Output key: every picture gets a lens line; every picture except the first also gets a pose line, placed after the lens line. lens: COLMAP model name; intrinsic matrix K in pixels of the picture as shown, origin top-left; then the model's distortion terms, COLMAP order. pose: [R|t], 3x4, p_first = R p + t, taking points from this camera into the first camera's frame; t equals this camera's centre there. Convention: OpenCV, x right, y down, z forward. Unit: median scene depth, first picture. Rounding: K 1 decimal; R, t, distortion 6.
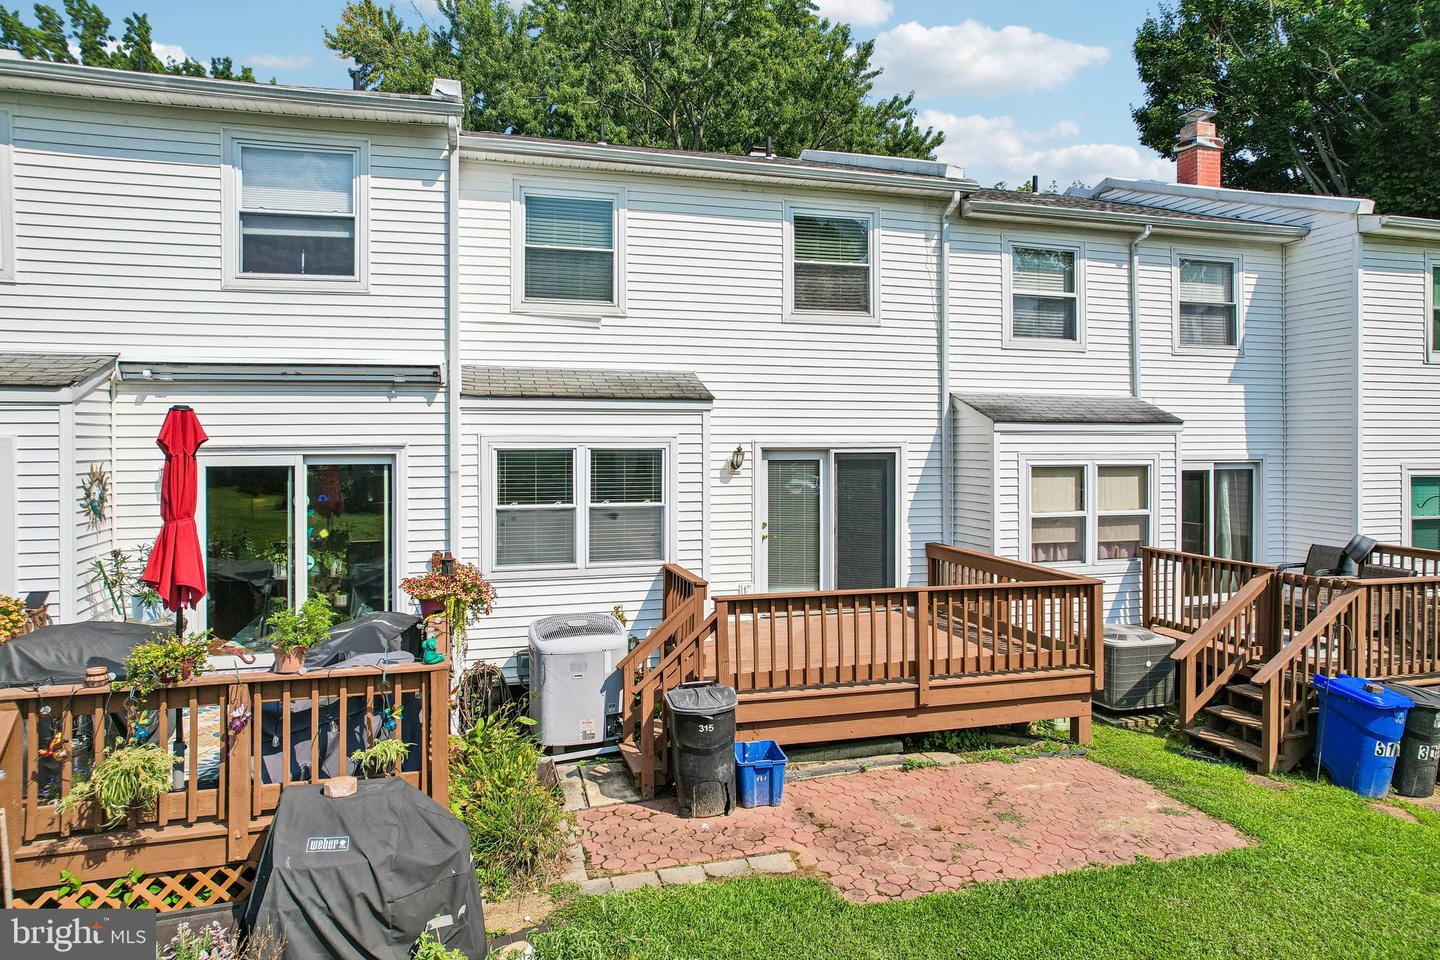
lens RADIAL K [[927.8, 0, 728.0], [0, 927.8, 459.4], [0, 0, 1]] dist [-0.078362, 0.082328]
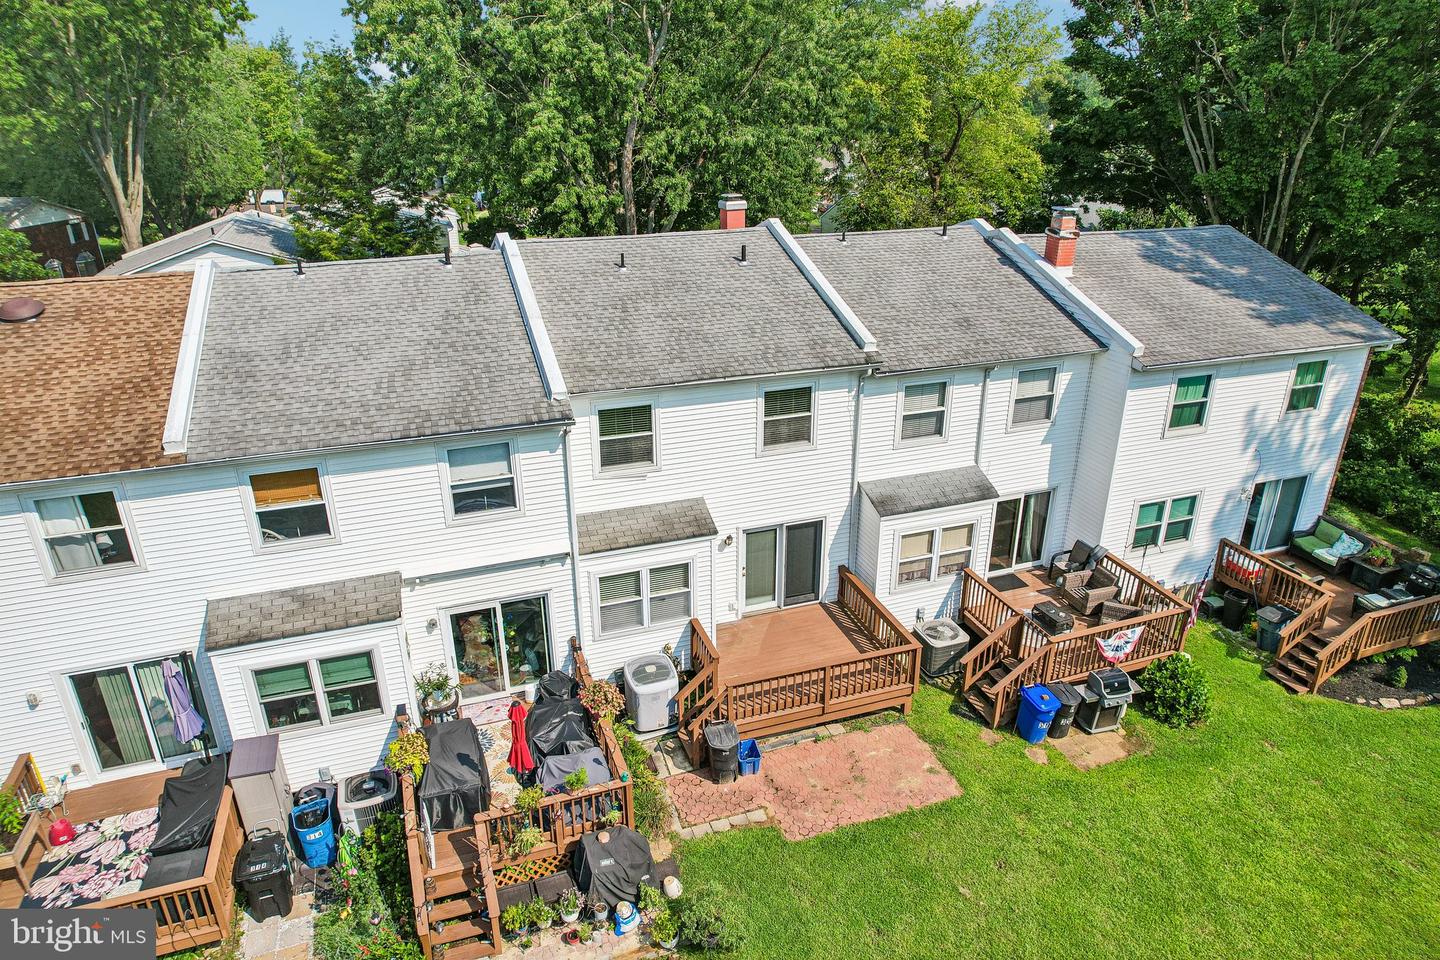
lens RADIAL K [[918.0, 0, 728.3], [0, 918.0, 480.5], [0, 0, 1]] dist [-0.068833, 0.059654]
pose [[0.998173, -0.020461, 0.056854, -0.085130], [-0.002847, 0.923949, 0.382505, -0.758918], [-0.060357, -0.381968, 0.922203, -0.508601]]
